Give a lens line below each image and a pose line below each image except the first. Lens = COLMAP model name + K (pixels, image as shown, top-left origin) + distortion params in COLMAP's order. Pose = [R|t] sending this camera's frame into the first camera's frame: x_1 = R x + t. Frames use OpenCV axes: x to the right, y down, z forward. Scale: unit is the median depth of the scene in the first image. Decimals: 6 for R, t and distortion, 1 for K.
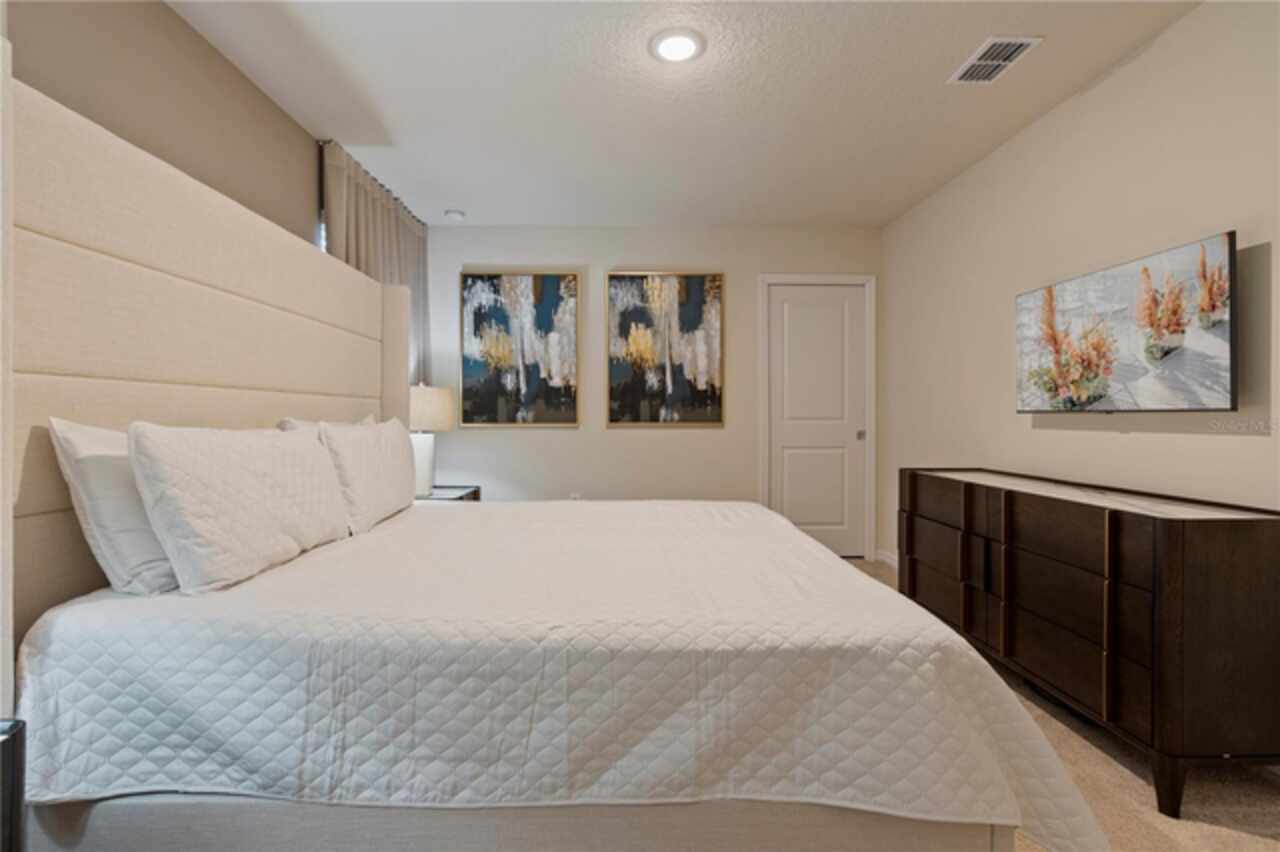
lens RADIAL K [[575.5, 0, 637.7], [0, 575.5, 407.8], [0, 0, 1]] dist [-0.000693, 0.000109]
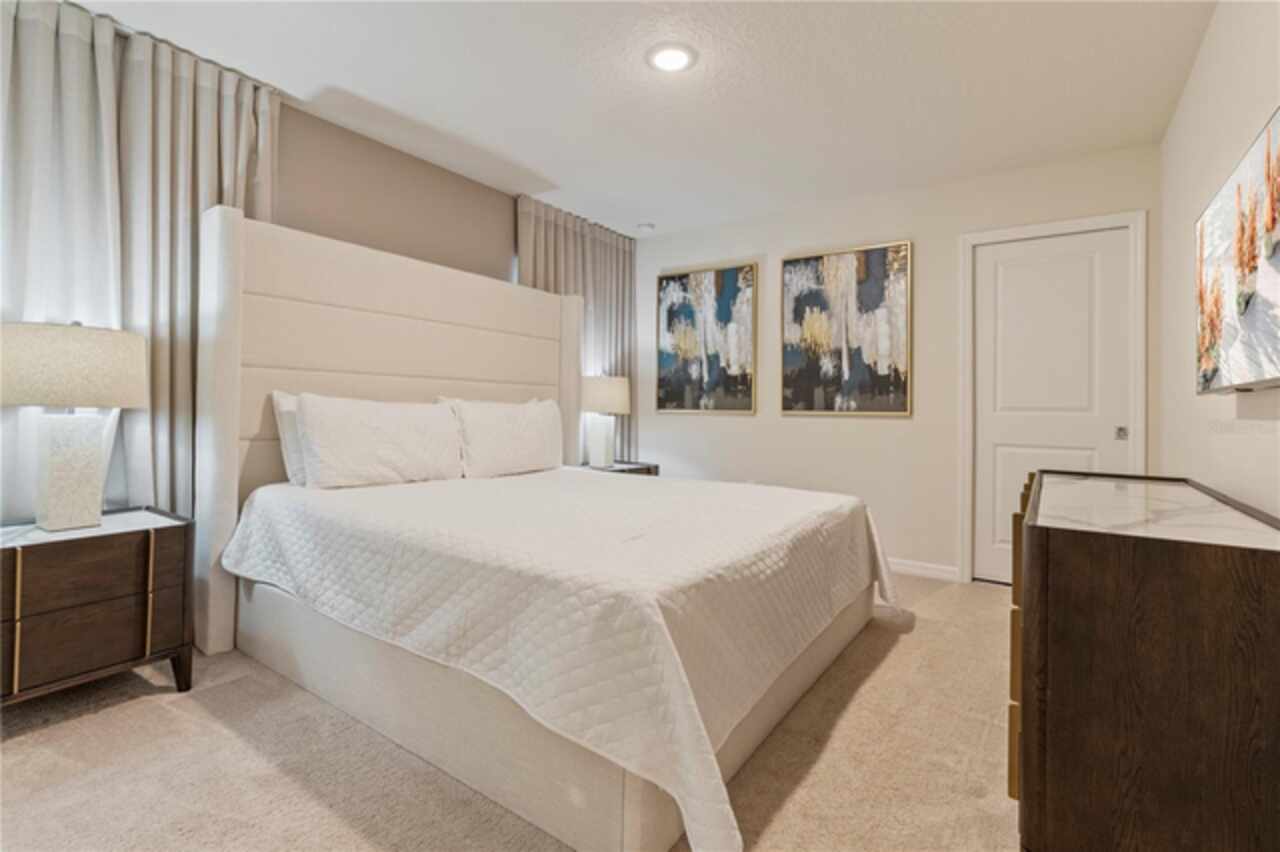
lens RADIAL K [[592.9, 0, 637.0], [0, 592.9, 398.3], [0, 0, 1]] dist [-0.001132, -0.000062]
pose [[0.805698, 0.002331, -0.592322, 0.351722], [-0.008860, 0.999928, -0.008117, 0.015526], [0.592261, 0.011788, 0.805660, 0.034567]]
